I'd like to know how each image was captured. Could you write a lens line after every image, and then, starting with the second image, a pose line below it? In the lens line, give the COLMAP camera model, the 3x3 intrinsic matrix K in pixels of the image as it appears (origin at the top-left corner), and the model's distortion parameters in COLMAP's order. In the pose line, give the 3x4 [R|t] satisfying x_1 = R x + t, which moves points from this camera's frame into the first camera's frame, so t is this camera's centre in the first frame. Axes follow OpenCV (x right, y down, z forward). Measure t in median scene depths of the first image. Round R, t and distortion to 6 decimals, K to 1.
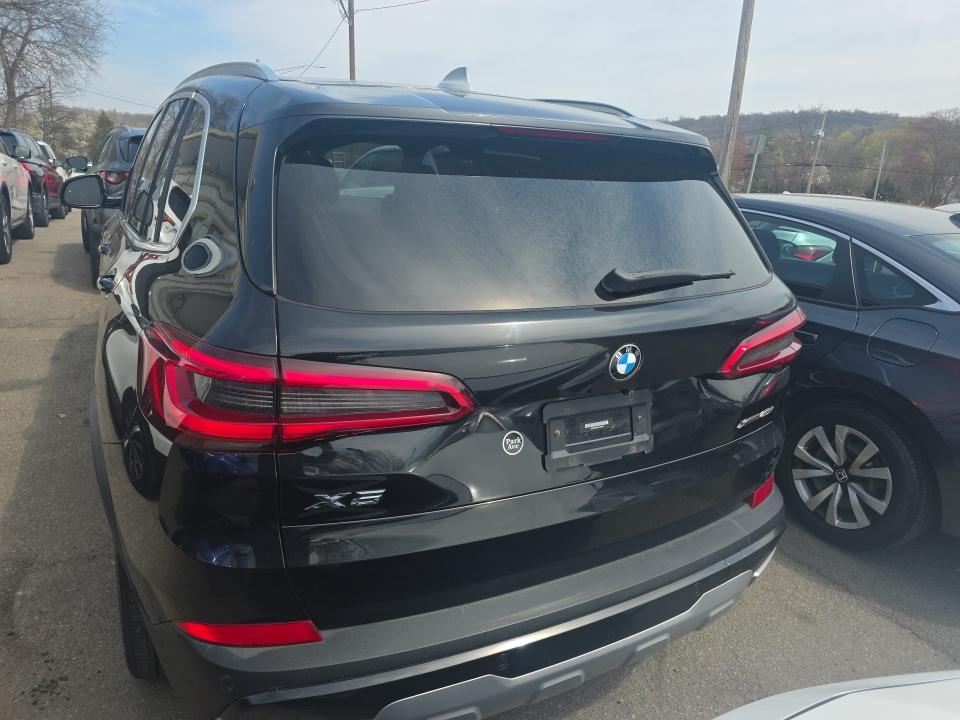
lens RADIAL K [[678.3, 0, 480.0], [0, 678.3, 360.0], [0, 0, 1]] dist [0.092561, -0.068654]
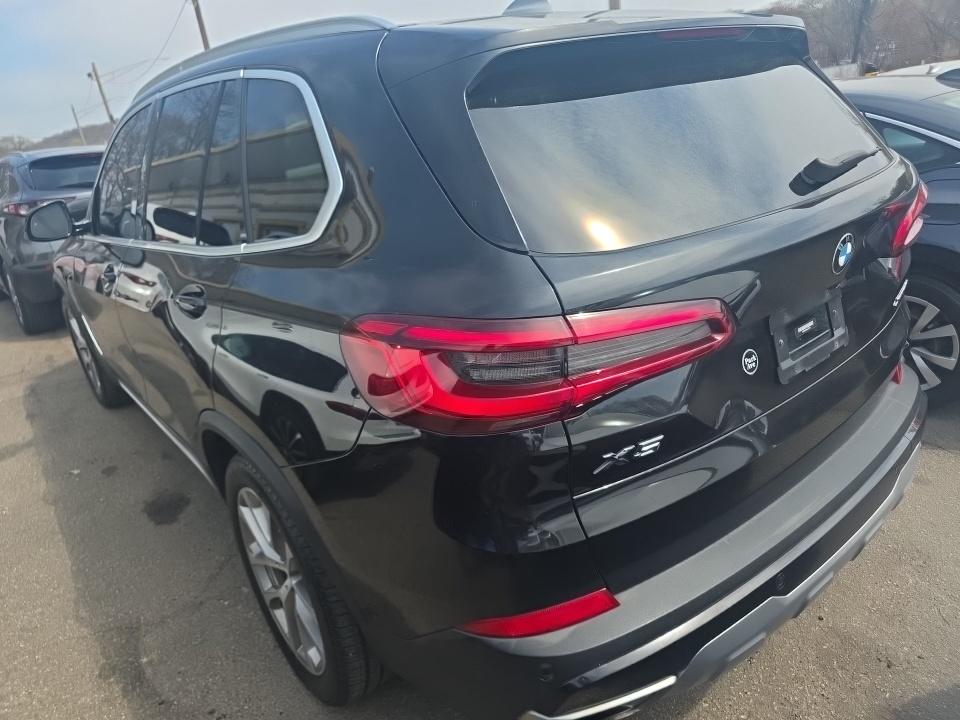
lens RADIAL K [[678.3, 0, 480.0], [0, 678.3, 360.0], [0, 0, 1]] dist [0.092561, -0.068654]
pose [[0.968419, -0.220636, 0.116121, -0.384314], [0.214247, 0.974611, 0.065048, -0.021129], [-0.127525, -0.038115, 0.991103, 0.084975]]
